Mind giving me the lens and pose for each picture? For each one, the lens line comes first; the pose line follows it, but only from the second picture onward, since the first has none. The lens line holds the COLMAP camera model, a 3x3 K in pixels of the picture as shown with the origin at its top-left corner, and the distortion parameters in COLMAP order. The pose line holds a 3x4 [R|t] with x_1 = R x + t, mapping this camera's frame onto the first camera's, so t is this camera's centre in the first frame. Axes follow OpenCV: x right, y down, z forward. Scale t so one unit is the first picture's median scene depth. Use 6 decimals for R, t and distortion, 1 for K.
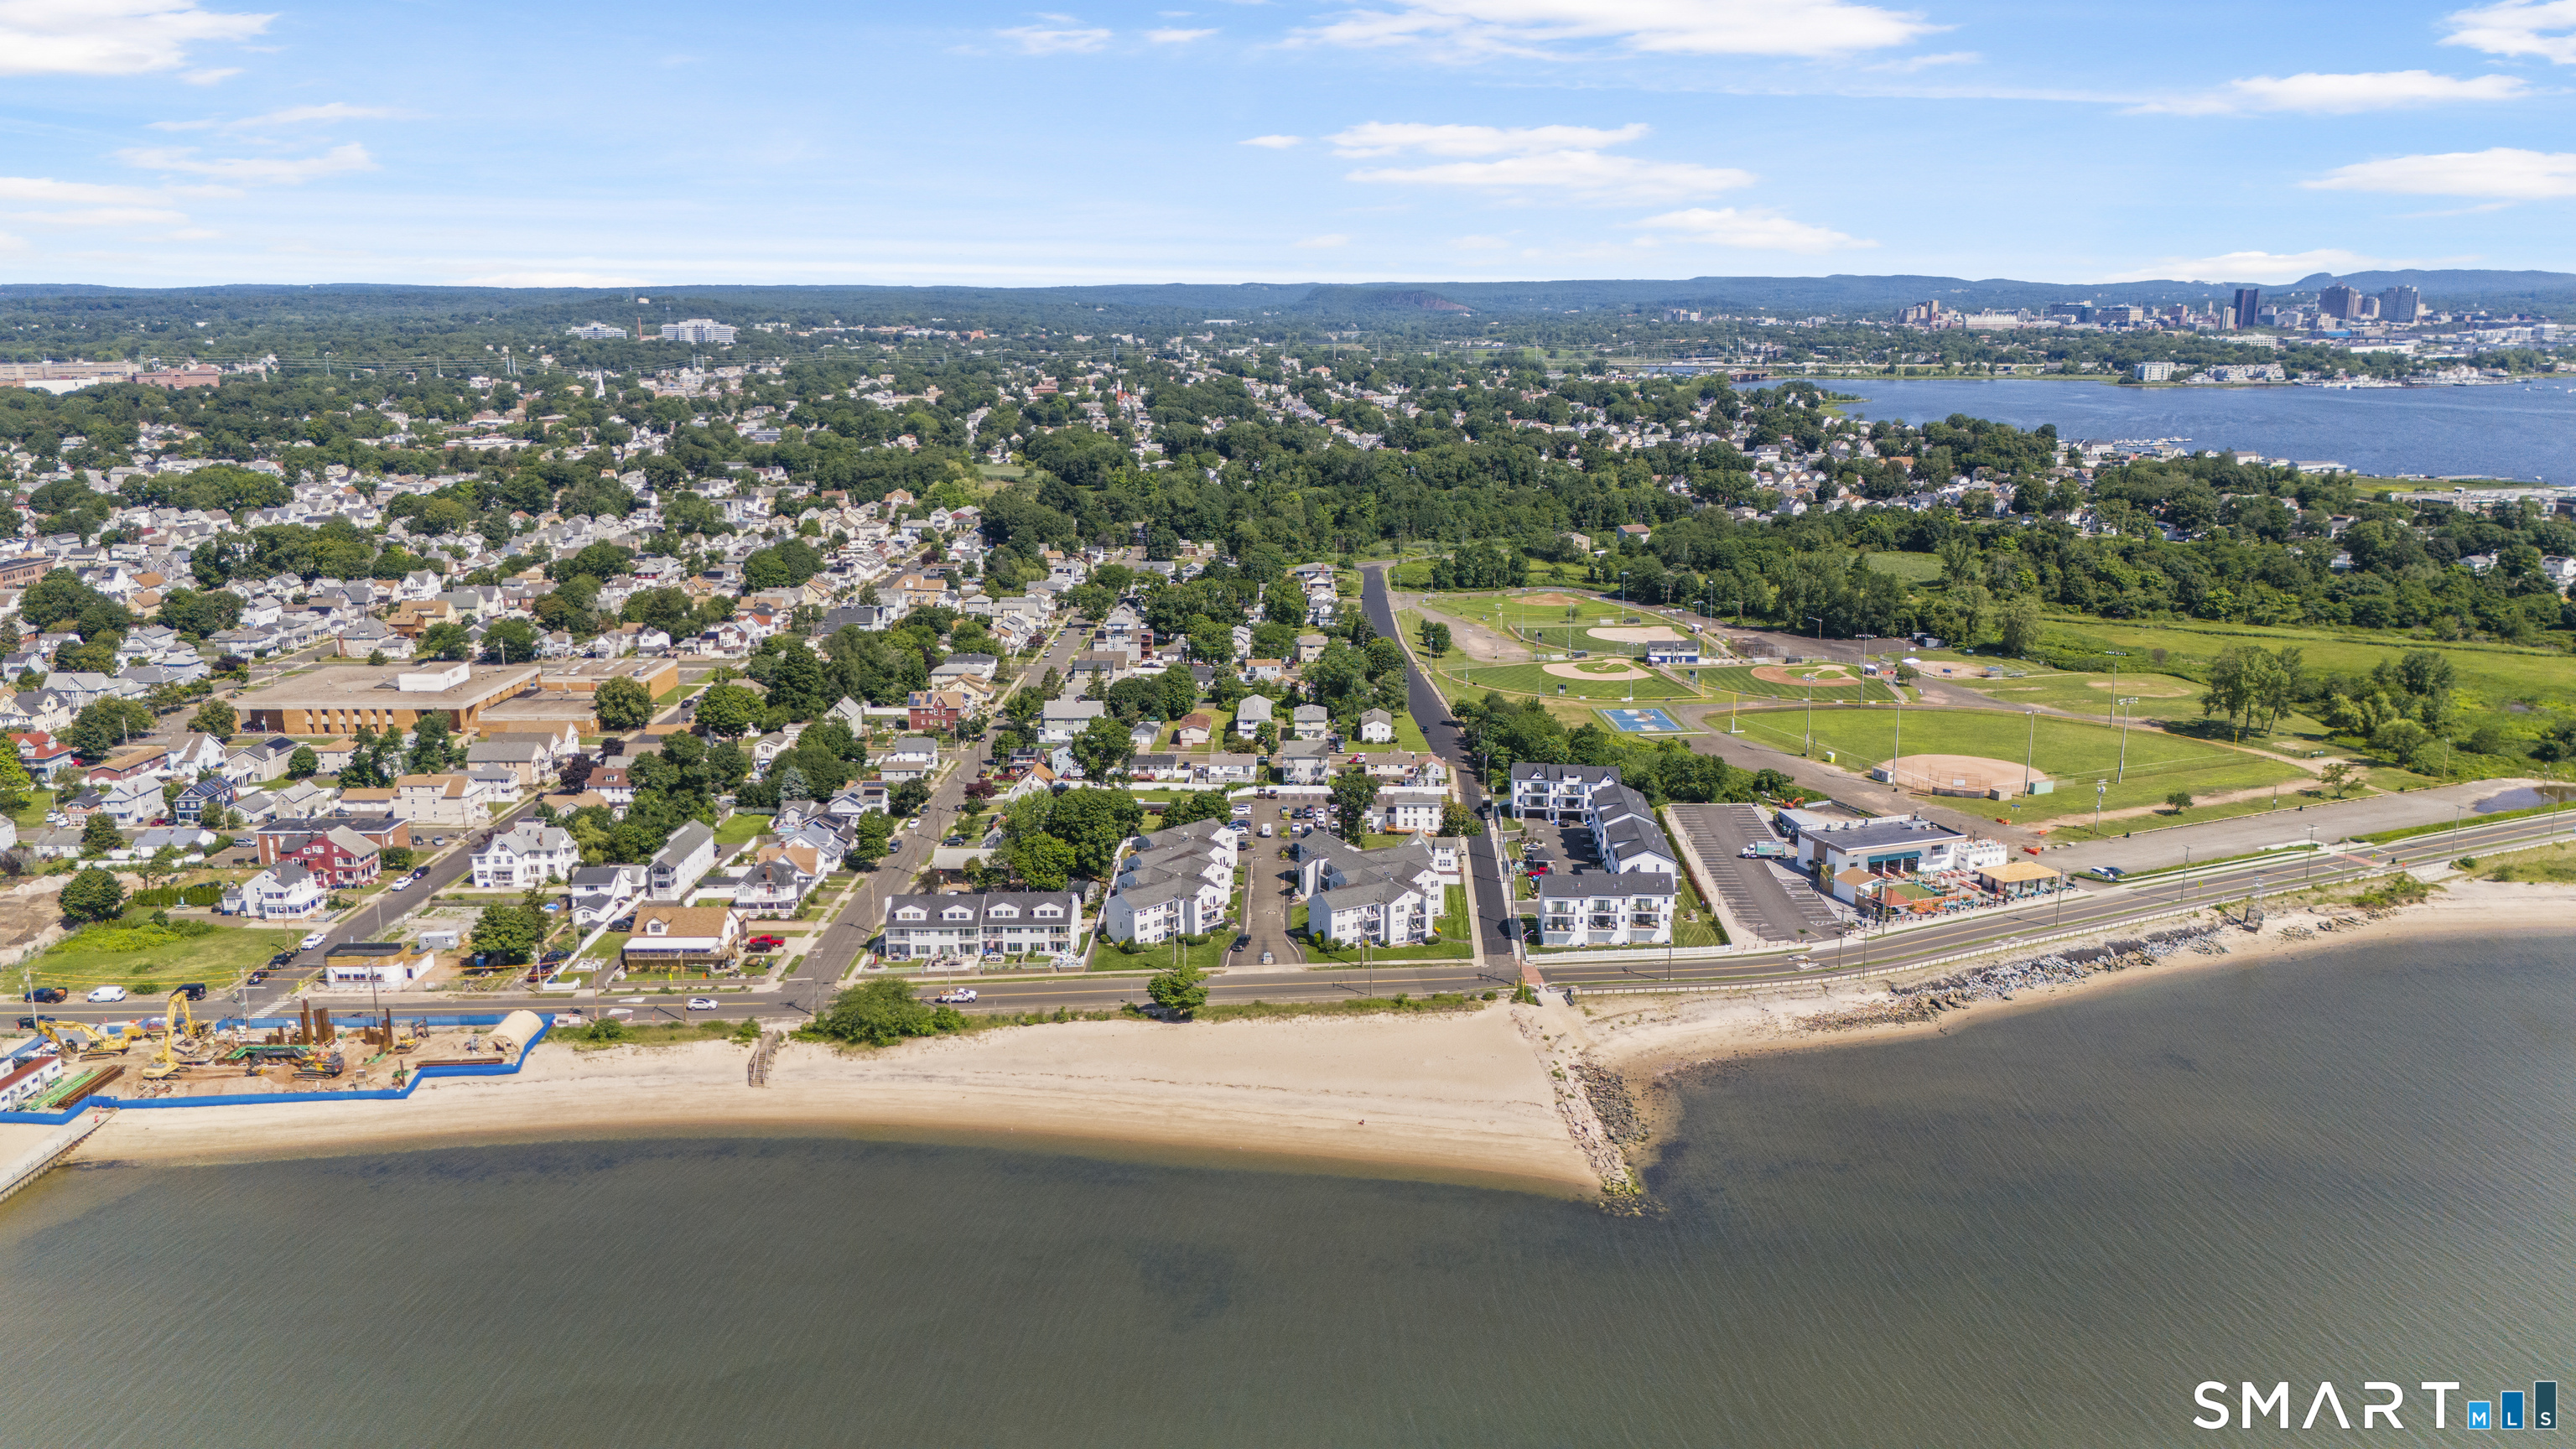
lens RADIAL K [[1886.3, 0, 1283.5], [0, 1886.3, 725.0], [0, 0, 1]] dist [0.058454, -0.051028]
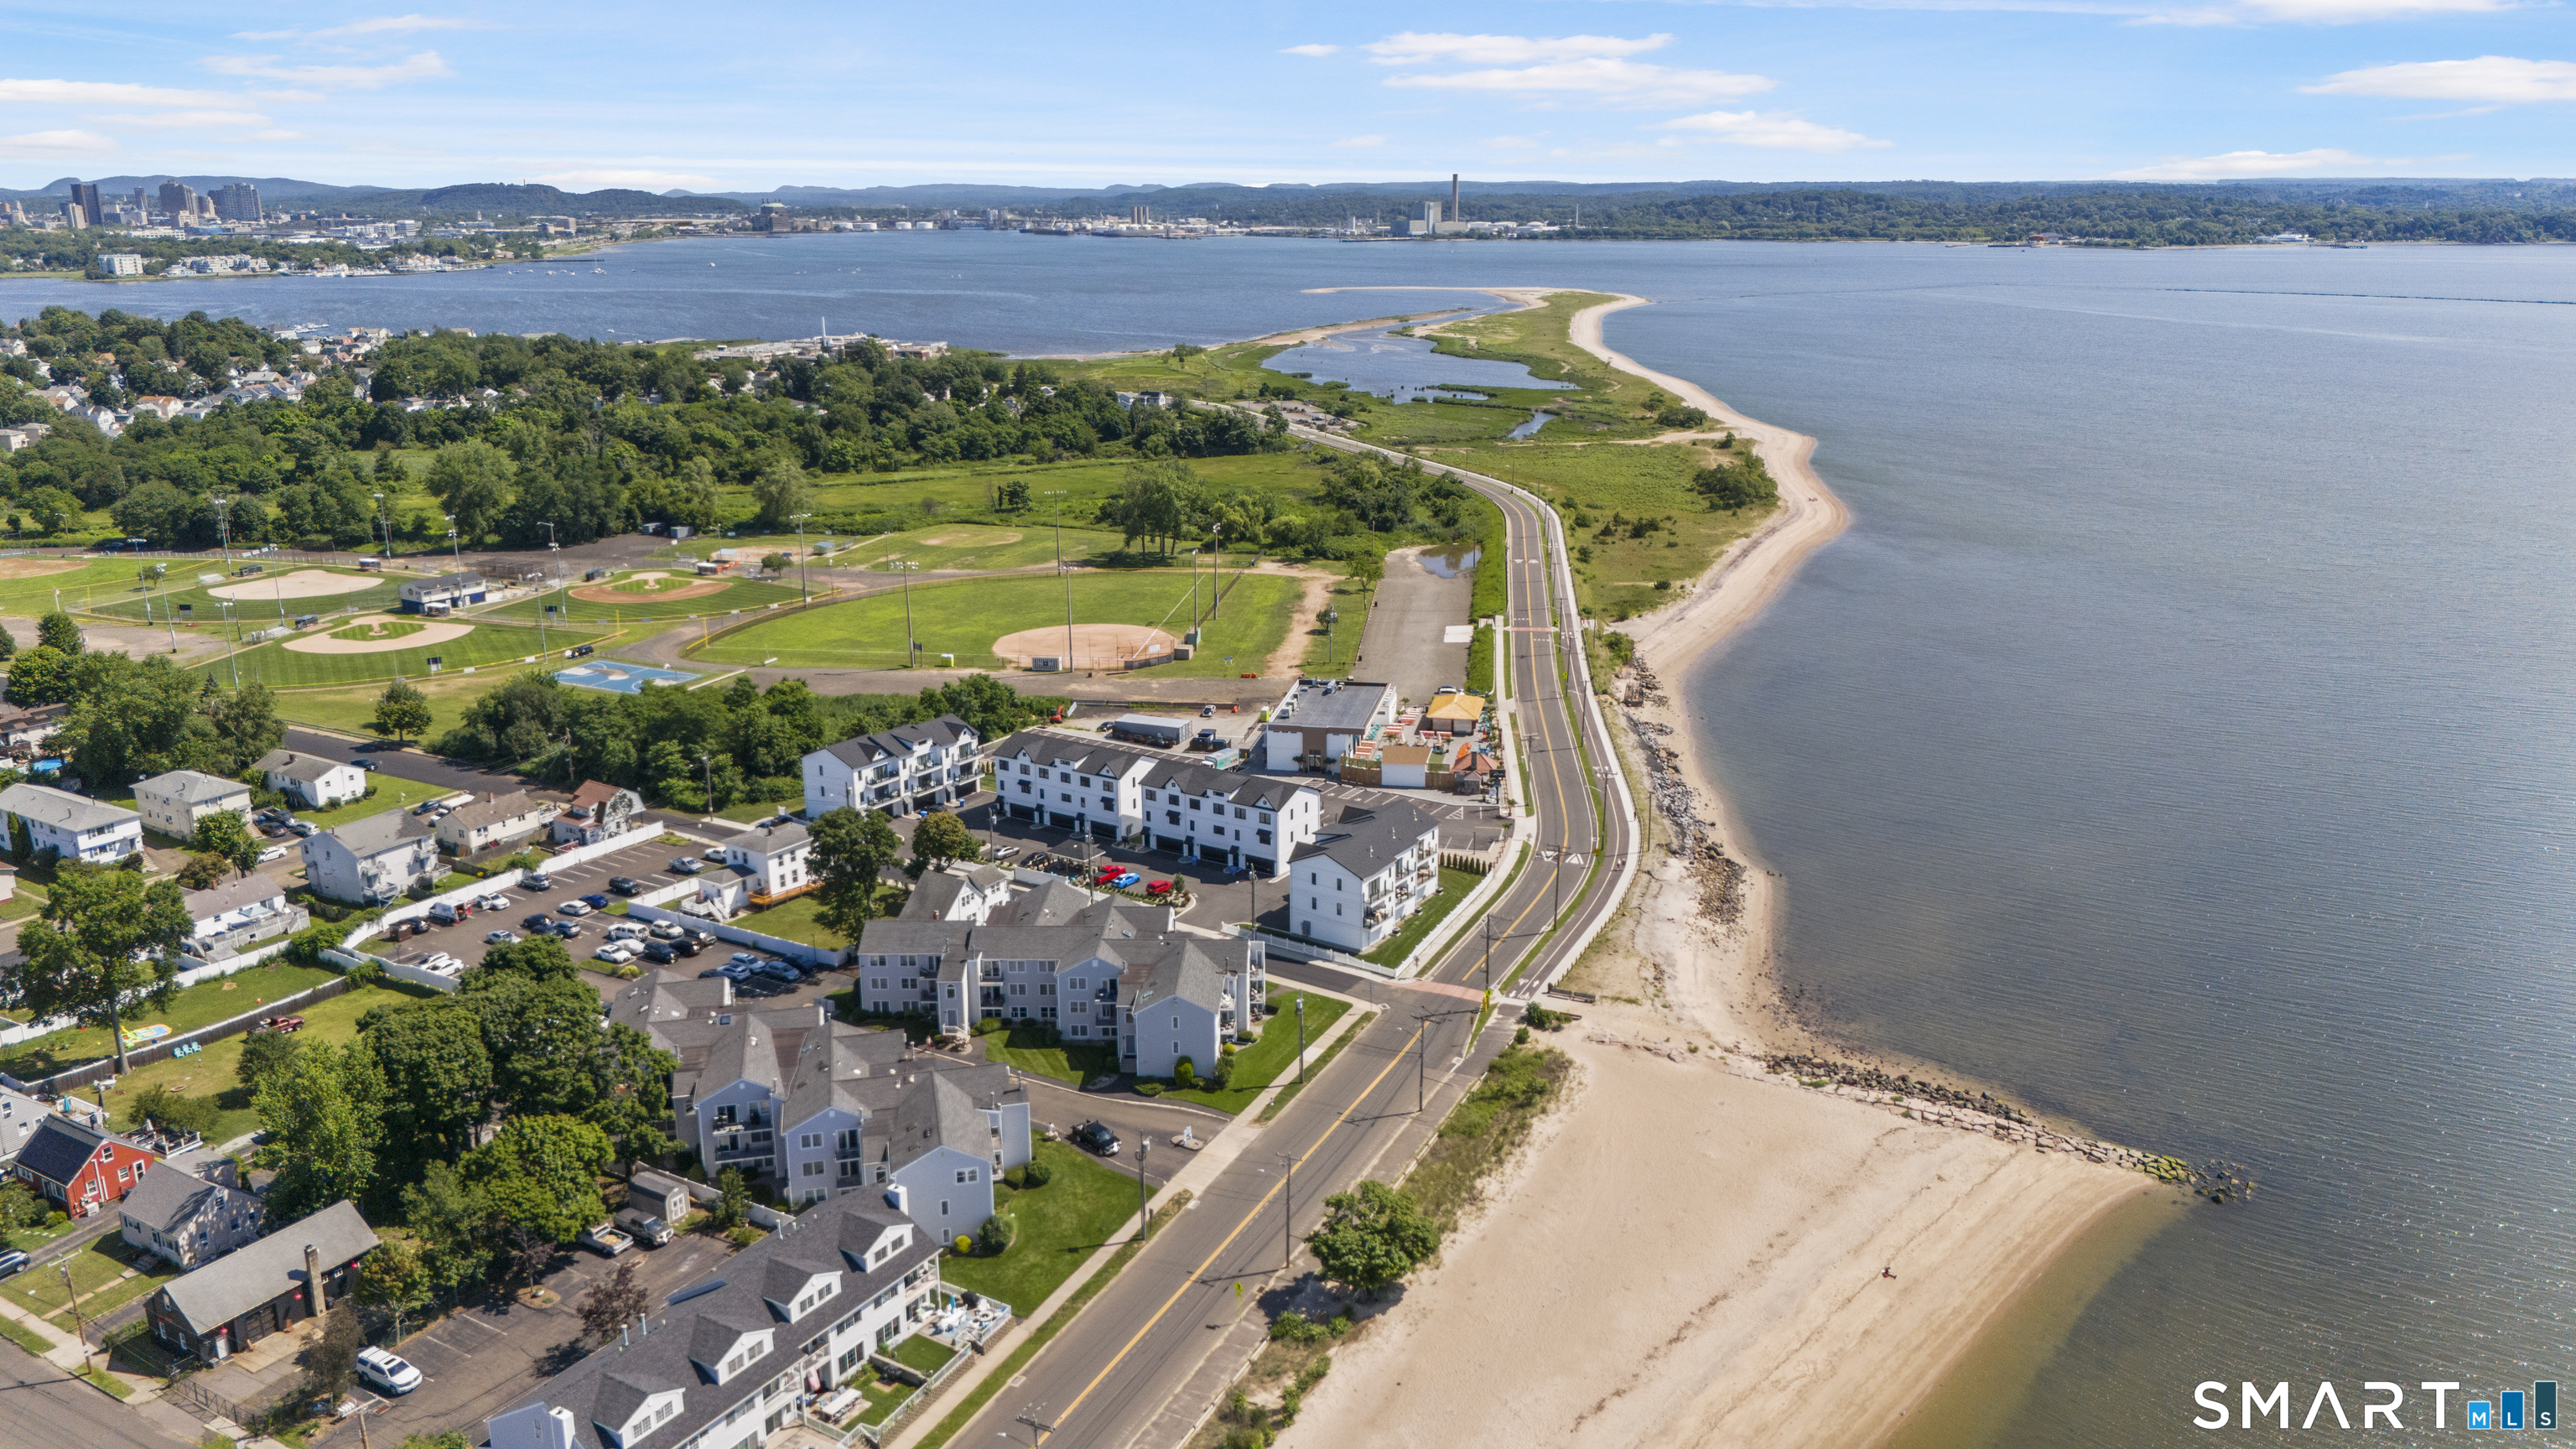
lens RADIAL K [[1886.3, 0, 1290.8], [0, 1886.3, 725.9], [0, 0, 1]] dist [0.058454, -0.051028]
pose [[0.502731, -0.231741, 0.832801, -0.281039], [0.193903, 0.969078, 0.152610, -0.045969], [-0.842415, 0.084761, 0.532120, 0.450543]]
